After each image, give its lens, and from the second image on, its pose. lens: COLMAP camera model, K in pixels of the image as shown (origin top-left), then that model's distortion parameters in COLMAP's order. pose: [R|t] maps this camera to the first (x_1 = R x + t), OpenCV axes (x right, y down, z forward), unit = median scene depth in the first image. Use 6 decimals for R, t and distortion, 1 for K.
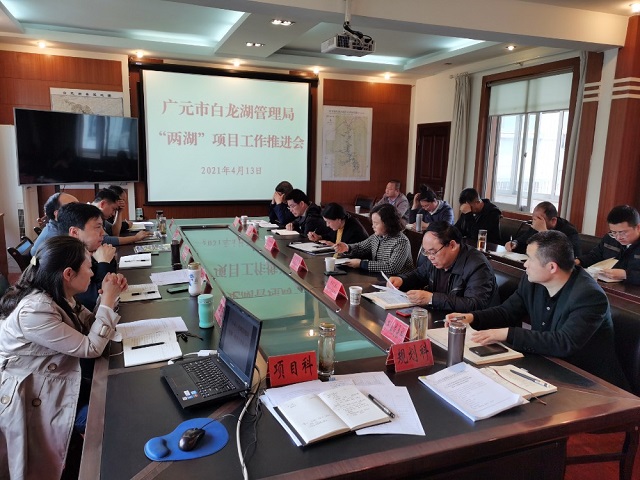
lens RADIAL K [[492.0, 0, 322.0], [0, 492.0, 235.5], [0, 0, 1]] dist [0.083306, -0.077646]
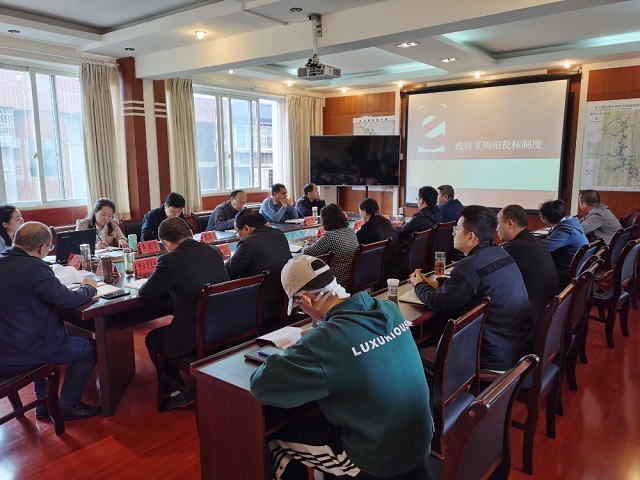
lens RADIAL K [[492.0, 0, 322.0], [0, 492.0, 235.5], [0, 0, 1]] dist [0.083306, -0.077646]
pose [[0.523304, 0.107070, -0.845393, 0.574226], [-0.126031, 0.990889, 0.047483, -0.020147], [0.842774, 0.081698, 0.532031, 0.191893]]
